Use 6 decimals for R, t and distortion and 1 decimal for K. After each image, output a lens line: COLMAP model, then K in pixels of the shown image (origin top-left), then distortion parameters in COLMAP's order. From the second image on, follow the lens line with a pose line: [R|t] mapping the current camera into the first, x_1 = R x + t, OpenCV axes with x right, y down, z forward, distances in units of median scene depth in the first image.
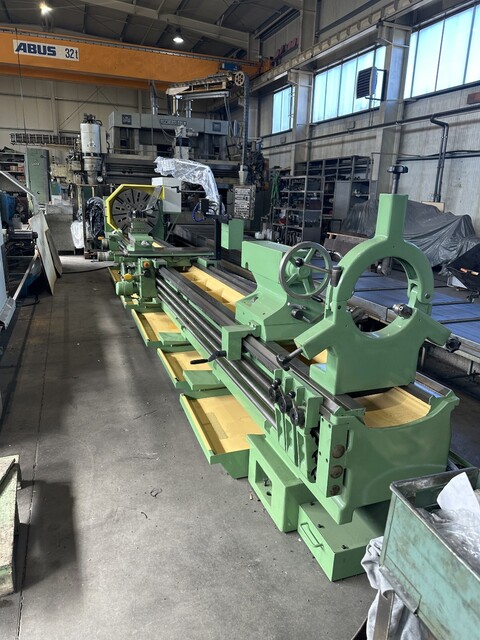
lens RADIAL K [[463.3, 0, 240.0], [0, 463.3, 320.0], [0, 0, 1]] dist [-0.036171, 0.010342]
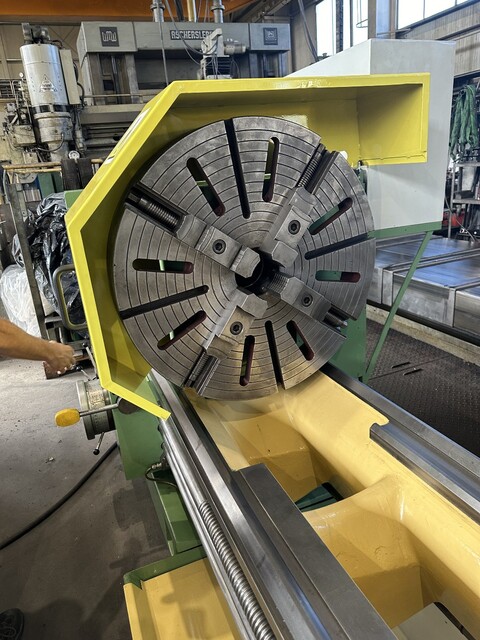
lens RADIAL K [[463.3, 0, 240.0], [0, 463.3, 320.0], [0, 0, 1]] dist [-0.036171, 0.010342]
pose [[0.992526, -0.120564, -0.018885, -0.128558], [0.121441, 0.991040, 0.055608, -0.125350], [0.012012, -0.057486, 0.998274, 0.466296]]
